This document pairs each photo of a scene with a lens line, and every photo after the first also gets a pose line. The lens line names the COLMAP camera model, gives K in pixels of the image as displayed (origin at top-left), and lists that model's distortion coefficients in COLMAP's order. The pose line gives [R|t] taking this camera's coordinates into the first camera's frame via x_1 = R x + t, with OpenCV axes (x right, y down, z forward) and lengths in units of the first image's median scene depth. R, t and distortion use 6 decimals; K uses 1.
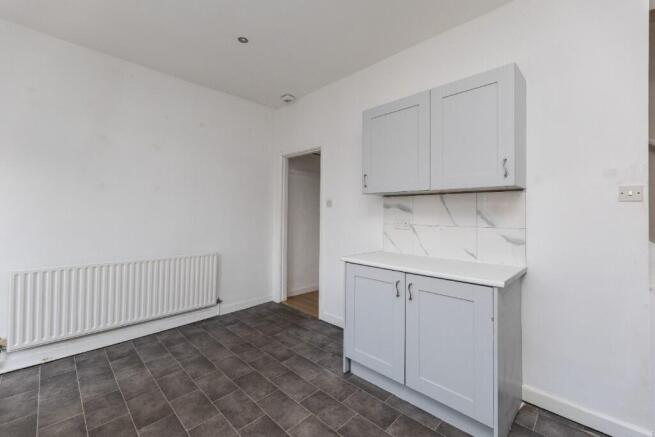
lens RADIAL K [[275.3, 0, 326.9], [0, 275.3, 207.3], [0, 0, 1]] dist [-0.000292, 0.000069]
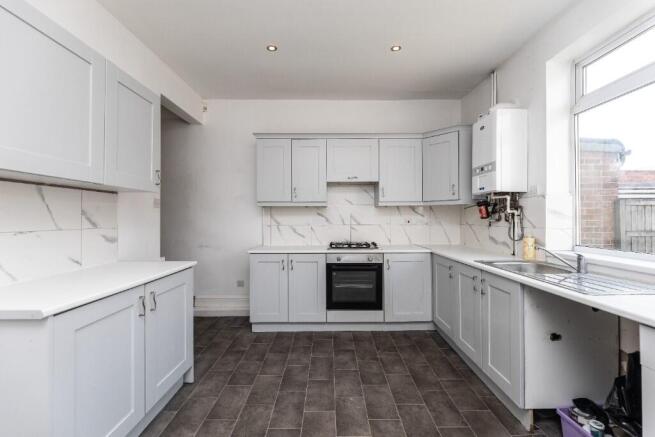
lens RADIAL K [[269.7, 0, 333.9], [0, 269.7, 218.3], [0, 0, 1]] dist [-0.000126, -0.000095]
pose [[-0.712054, -0.009129, 0.702066, -0.589317], [-0.025636, 0.999587, -0.013002, 0.025853], [-0.701657, -0.027256, -0.711994, 0.981973]]
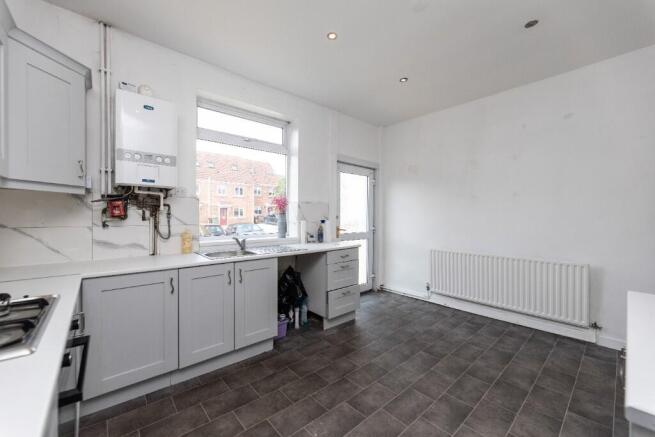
lens RADIAL K [[262.6, 0, 326.0], [0, 262.6, 215.7], [0, 0, 1]] dist [0.000468, -0.000099]
pose [[-0.077558, -0.011998, -0.996916, 0.649604], [0.020908, 0.999688, -0.013658, 0.018454], [0.996769, -0.021902, -0.077282, 0.417927]]
